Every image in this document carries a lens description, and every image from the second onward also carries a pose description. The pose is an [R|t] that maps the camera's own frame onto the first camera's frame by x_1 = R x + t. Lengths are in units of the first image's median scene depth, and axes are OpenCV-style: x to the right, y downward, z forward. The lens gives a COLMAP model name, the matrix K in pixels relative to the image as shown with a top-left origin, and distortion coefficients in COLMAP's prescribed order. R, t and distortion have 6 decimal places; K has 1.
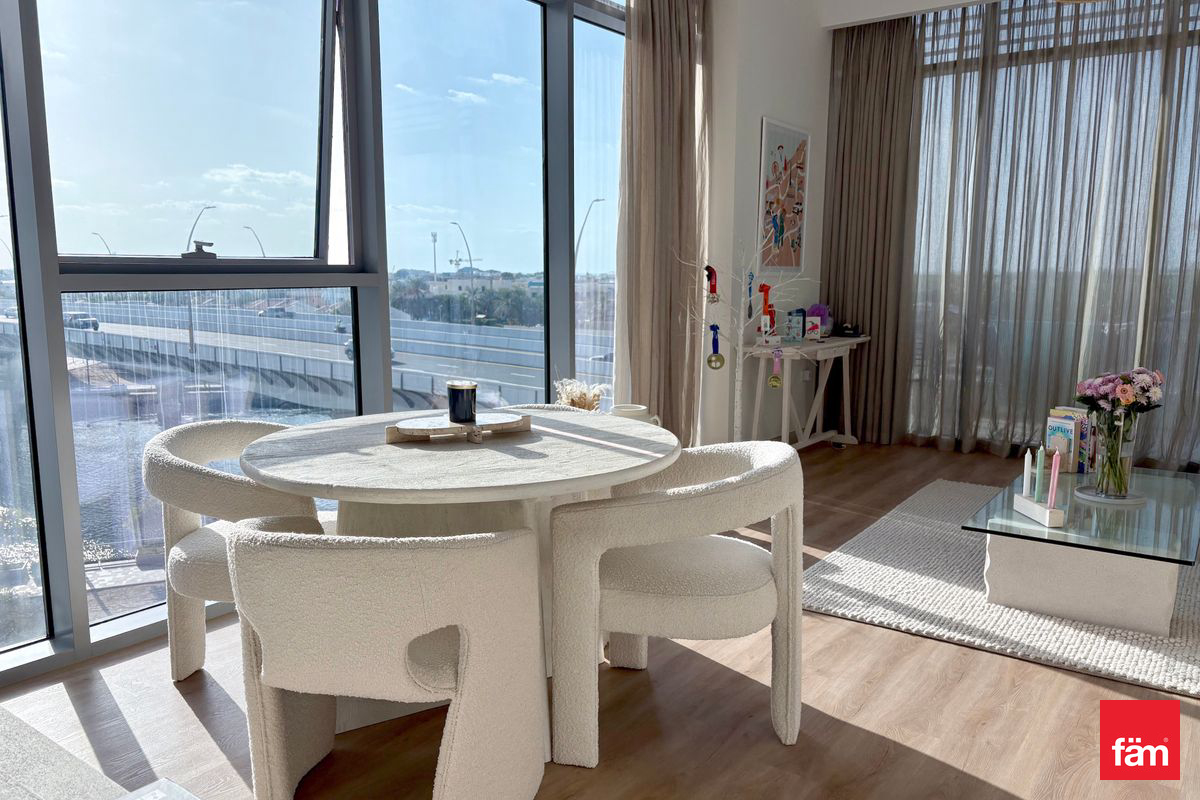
lens RADIAL K [[913.6, 0, 600.0], [0, 913.6, 400.0], [0, 0, 1]] dist [0.006278, 0.003373]
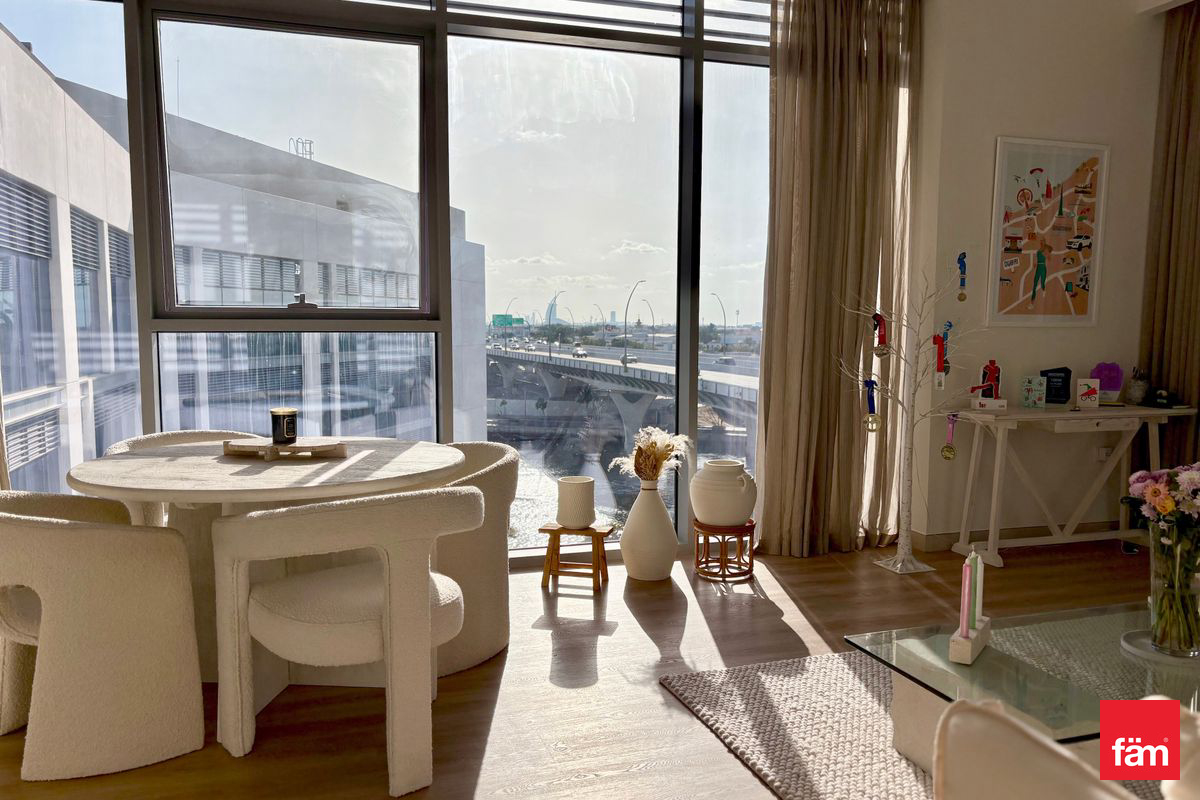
lens RADIAL K [[913.6, 0, 600.0], [0, 913.6, 400.0], [0, 0, 1]] dist [0.006278, 0.003373]
pose [[0.807045, 0.049498, -0.588412, 0.357823], [-0.084749, 0.995873, -0.032466, -0.011713], [0.584377, 0.076069, 0.807909, 0.120698]]
